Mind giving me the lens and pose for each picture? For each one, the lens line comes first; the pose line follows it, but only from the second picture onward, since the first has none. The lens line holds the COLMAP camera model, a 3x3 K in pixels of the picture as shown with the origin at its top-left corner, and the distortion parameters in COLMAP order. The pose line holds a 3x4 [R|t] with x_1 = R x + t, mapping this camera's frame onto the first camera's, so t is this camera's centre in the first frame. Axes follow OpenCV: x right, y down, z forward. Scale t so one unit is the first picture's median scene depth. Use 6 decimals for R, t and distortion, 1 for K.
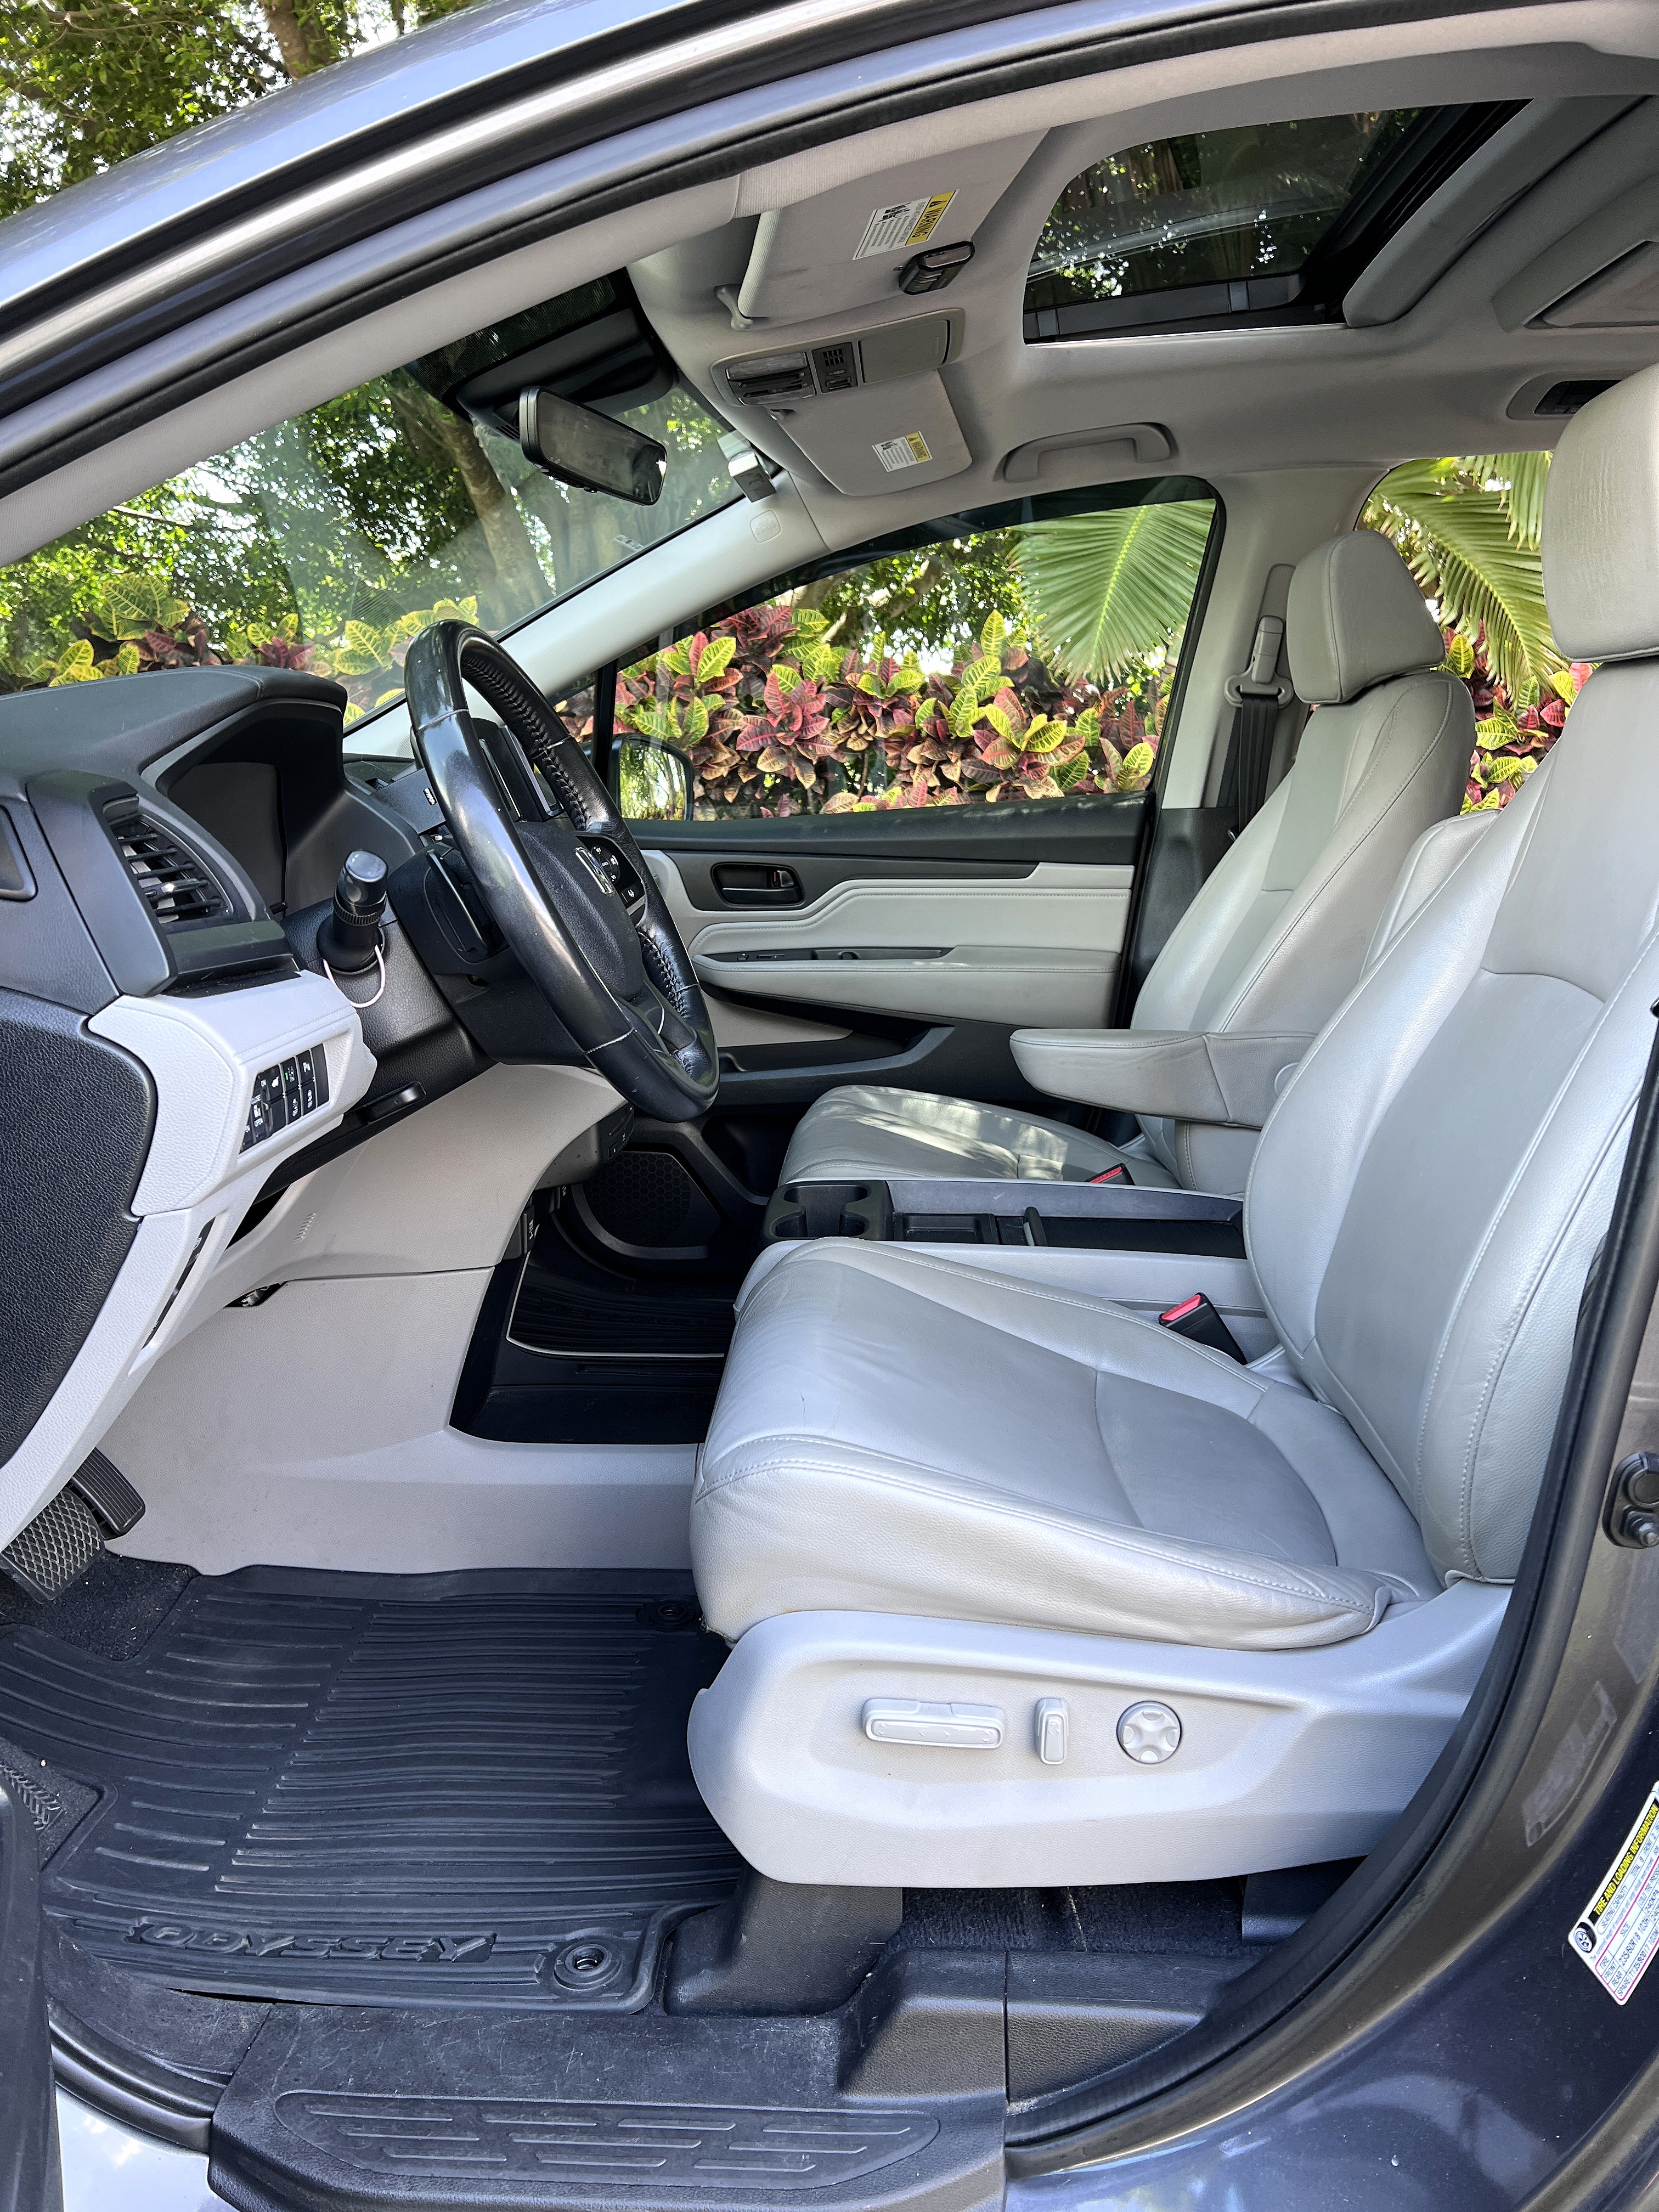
lens RADIAL K [[1672.0, 0, 833.3], [0, 1672.0, 1115.8], [0, 0, 1]] dist [0.038490, -0.055181]
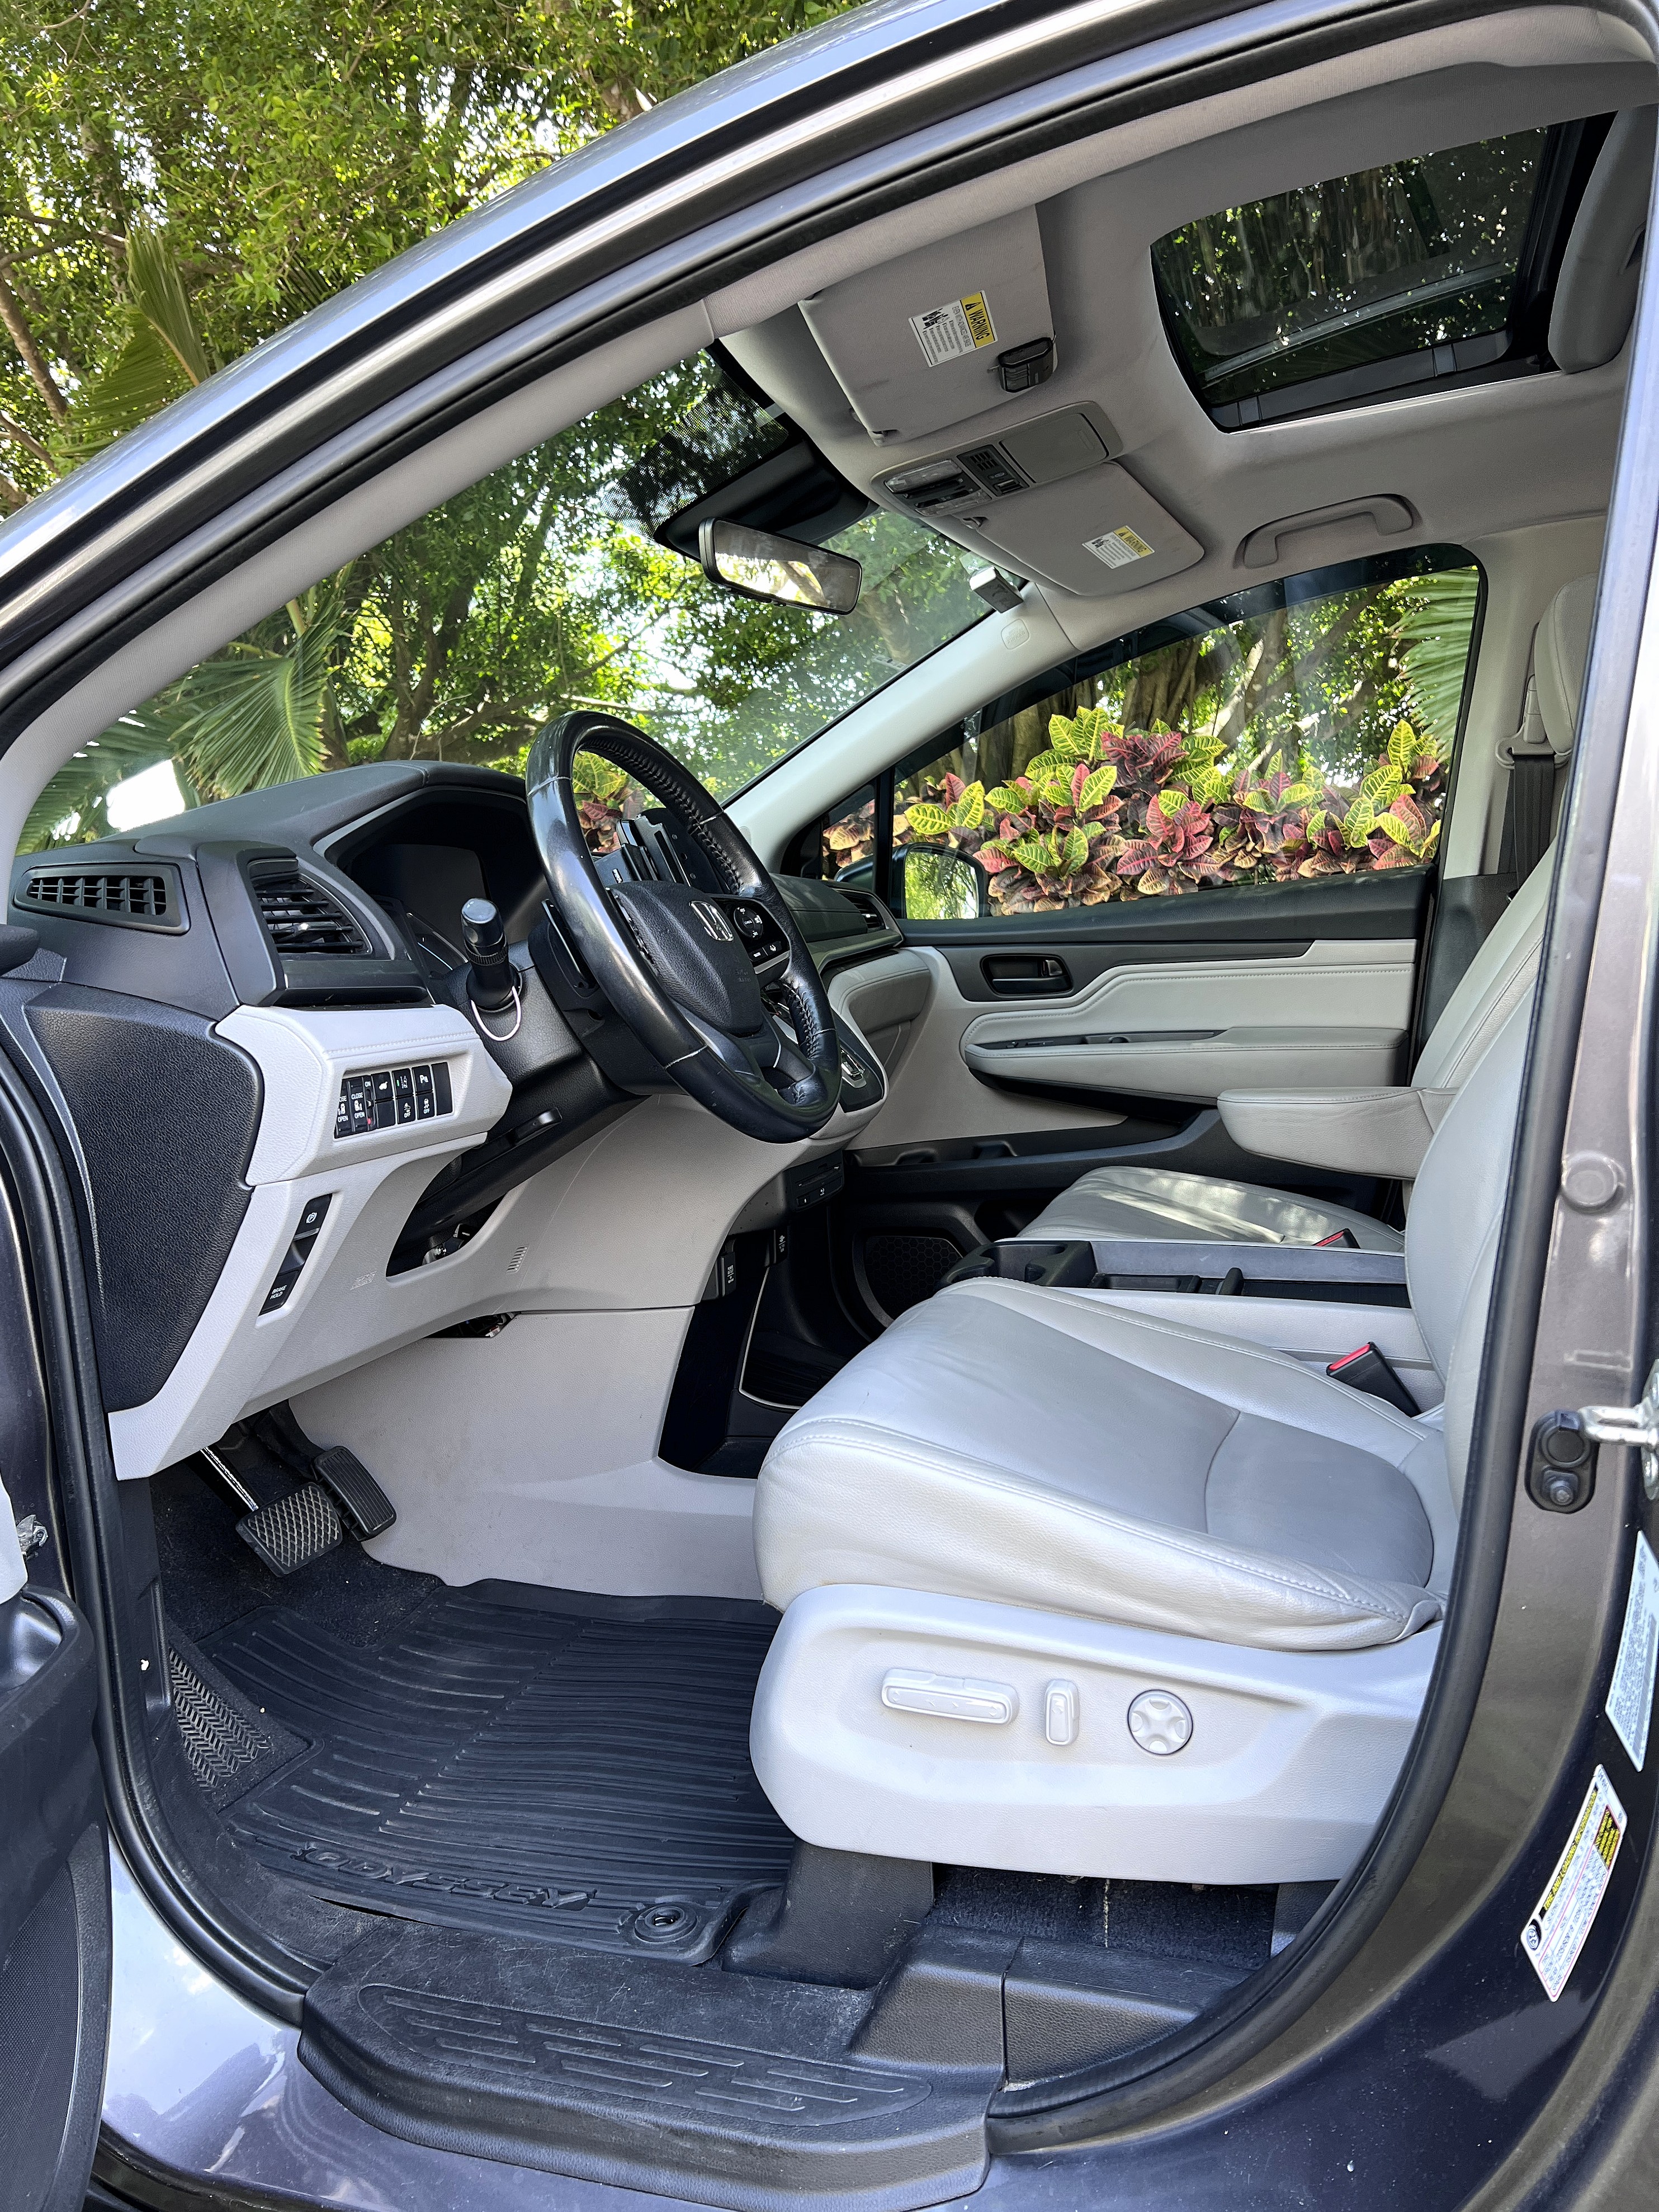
lens RADIAL K [[1671.7, 0, 760.1], [0, 1671.7, 1080.4], [0, 0, 1]] dist [0.038490, -0.055181]
pose [[0.960167, -0.018847, -0.278789, 0.196432], [-0.009207, 0.995047, -0.098979, 0.069916], [0.279274, 0.097603, 0.955238, -0.048119]]
